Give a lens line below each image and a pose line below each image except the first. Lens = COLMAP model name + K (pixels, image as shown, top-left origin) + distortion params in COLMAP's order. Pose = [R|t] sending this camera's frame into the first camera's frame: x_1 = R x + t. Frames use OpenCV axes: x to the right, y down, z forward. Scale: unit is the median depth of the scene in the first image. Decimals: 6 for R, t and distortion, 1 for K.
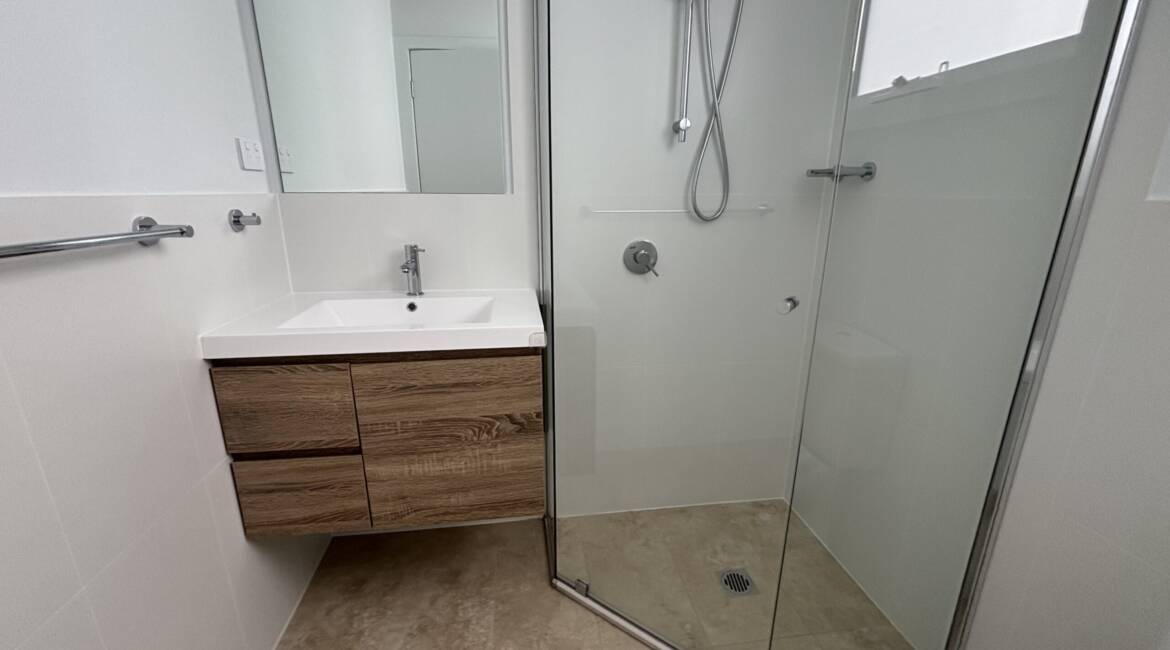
lens RADIAL K [[474.8, 0, 585.0], [0, 474.8, 325.0], [0, 0, 1]] dist [0.001010, 0.000093]
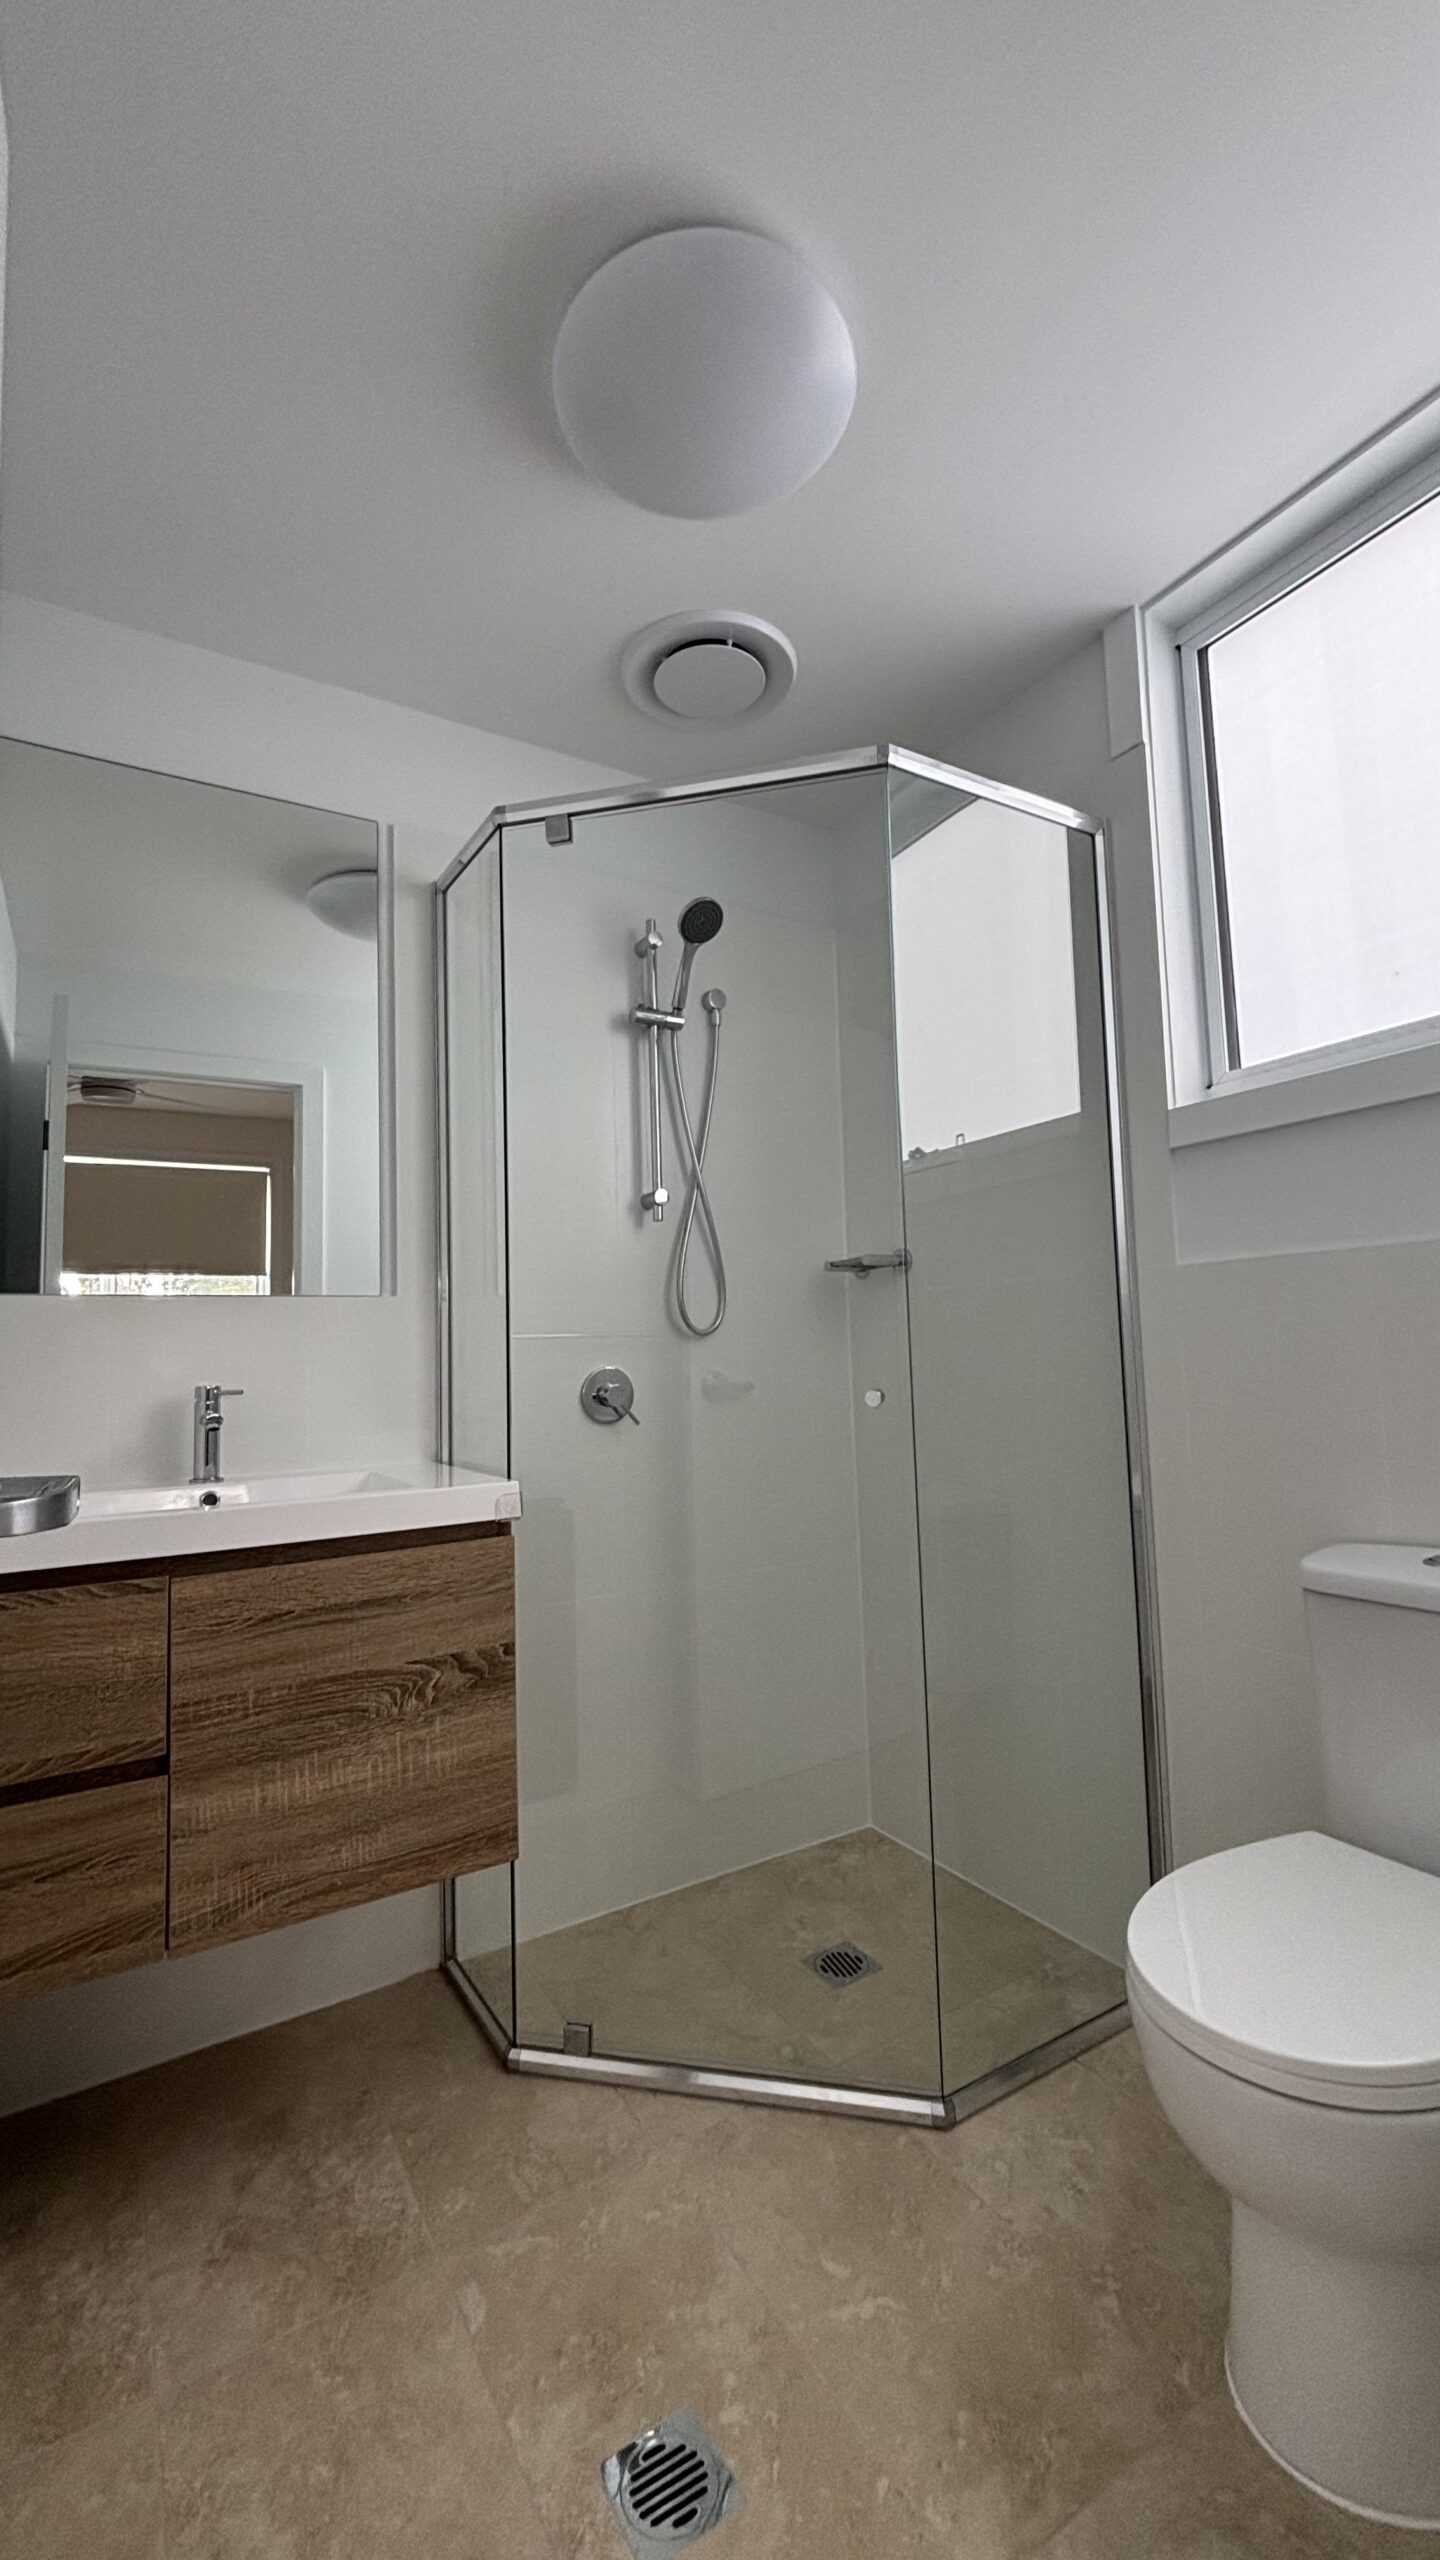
lens RADIAL K [[1031.6, 0, 731.8], [0, 1031.6, 1278.7], [0, 0, 1]] dist [0.000250, 0.000819]
pose [[0.914689, -0.001250, 0.404157, -0.353609], [0.141704, 0.937507, -0.317805, 0.206110], [-0.378503, 0.347963, 0.857705, -0.318522]]
